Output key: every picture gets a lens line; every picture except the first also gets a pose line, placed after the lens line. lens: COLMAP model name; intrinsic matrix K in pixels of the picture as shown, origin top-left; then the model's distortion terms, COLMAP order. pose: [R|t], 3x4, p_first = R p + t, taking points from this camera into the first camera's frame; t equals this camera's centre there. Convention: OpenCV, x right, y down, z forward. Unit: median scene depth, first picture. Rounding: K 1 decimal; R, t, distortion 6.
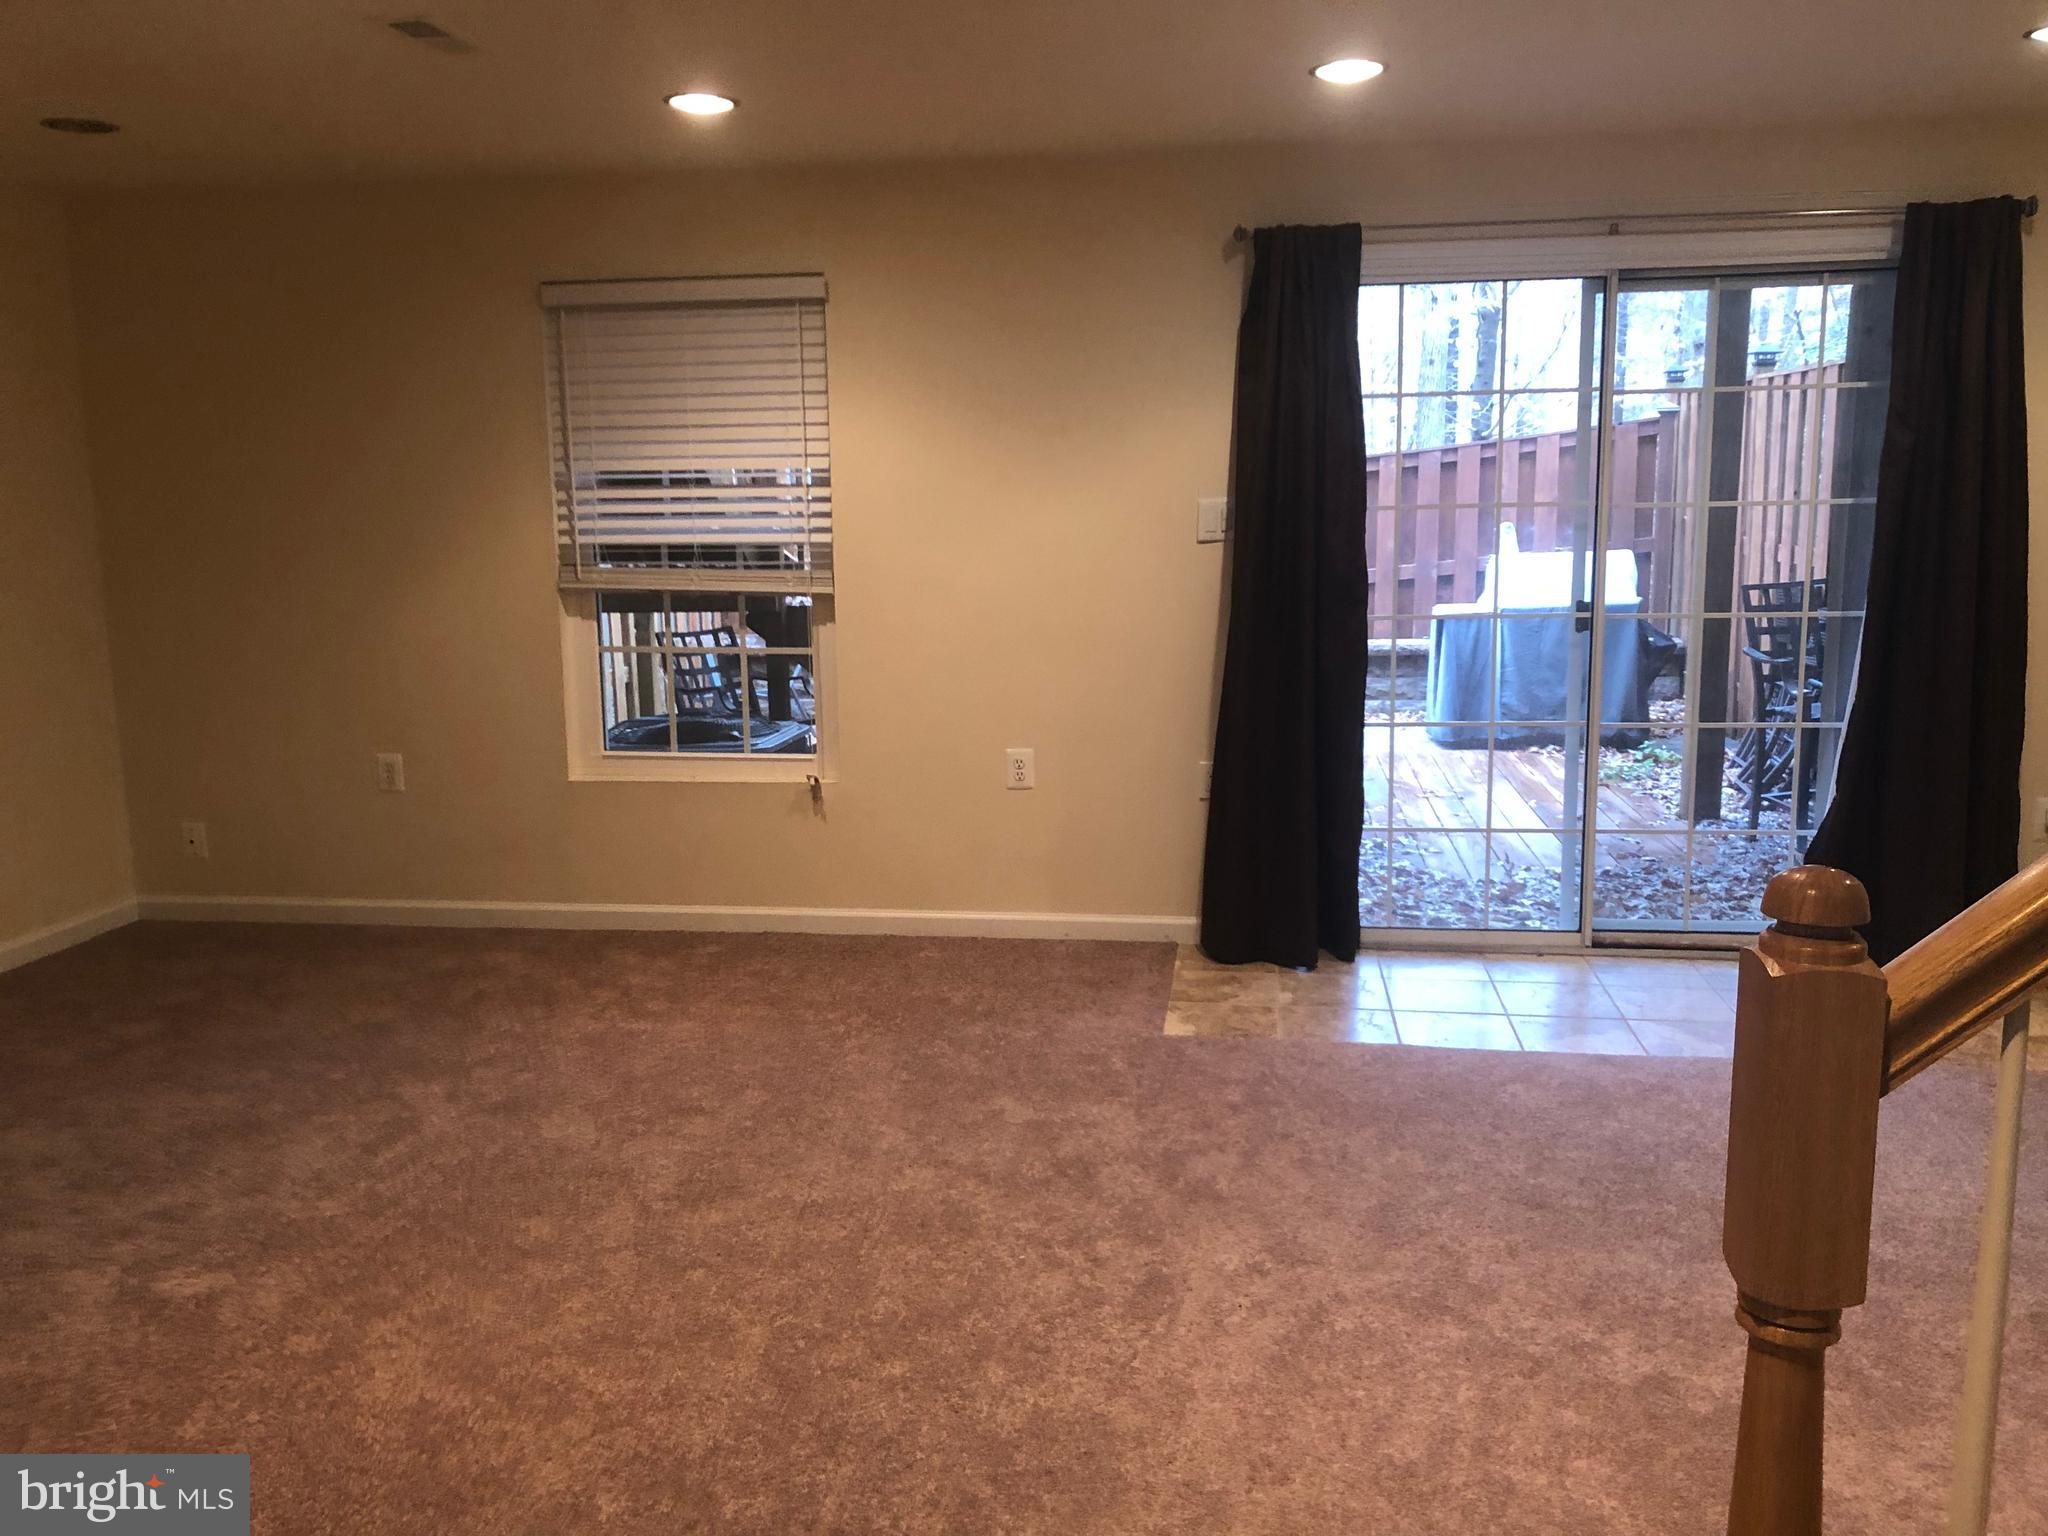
lens RADIAL K [[1666.4, 0, 1043.4], [0, 1666.4, 784.4], [0, 0, 1]] dist [0.048198, -0.039004]
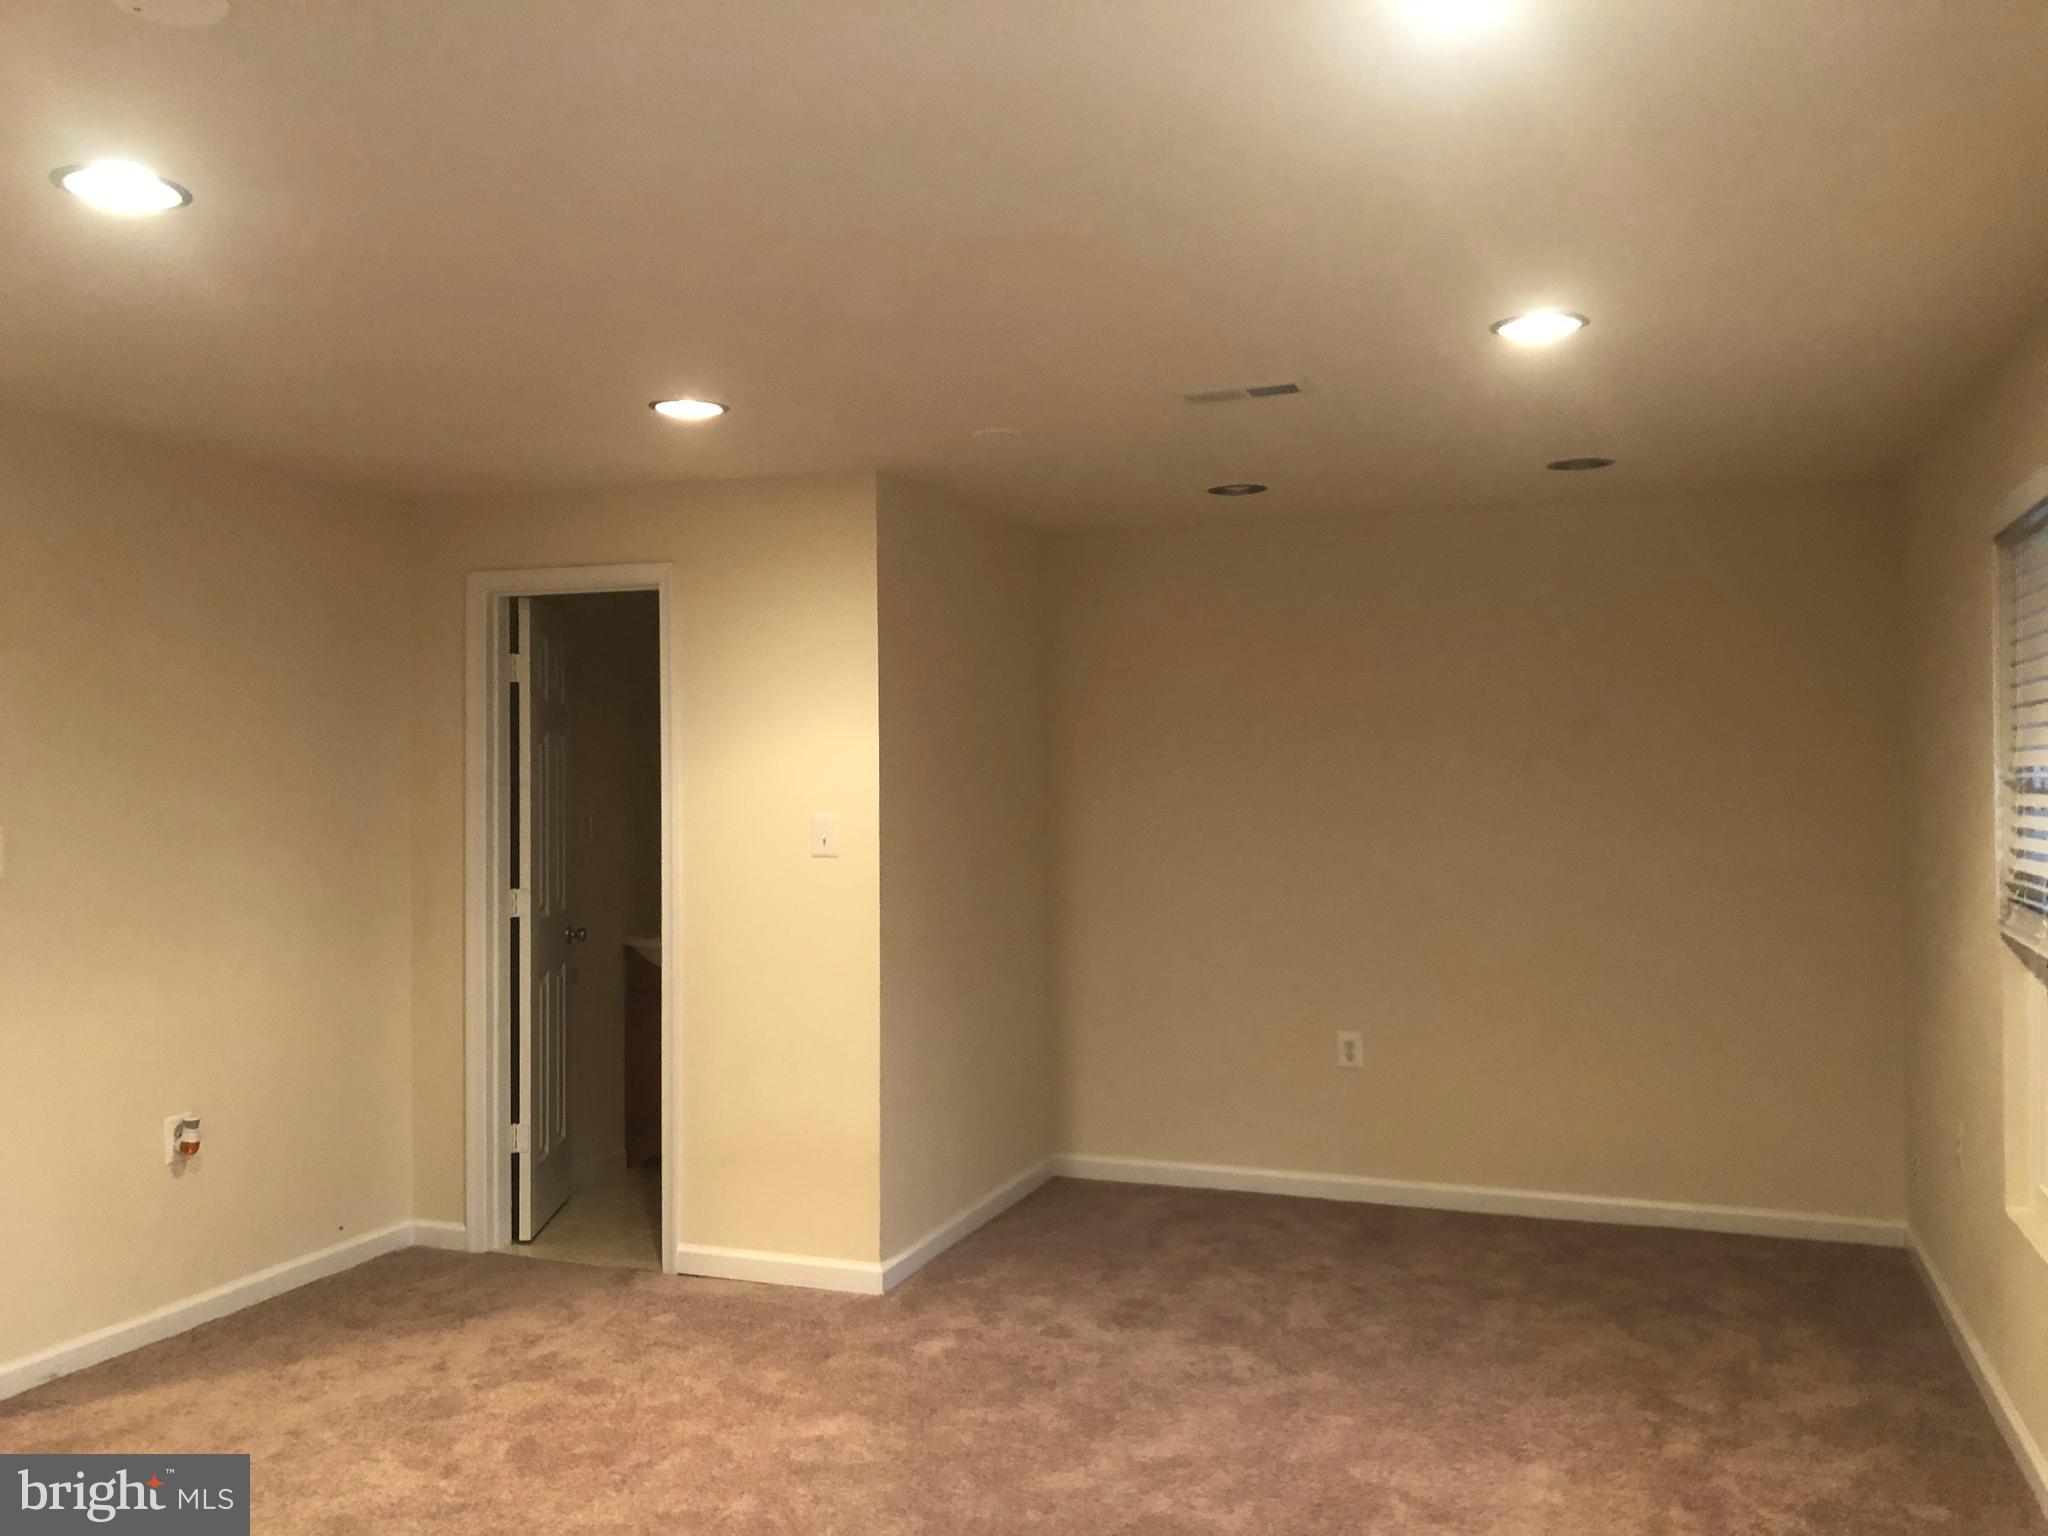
lens RADIAL K [[1696.7, 0, 1024.0], [0, 1696.7, 768.0], [0, 0, 1]] dist [0.043289, -0.005545]
pose [[-0.227985, 0.009750, -0.973616, 0.595612], [-0.157928, 0.986338, 0.046859, -0.181312], [0.960771, 0.164444, -0.223331, 0.897271]]
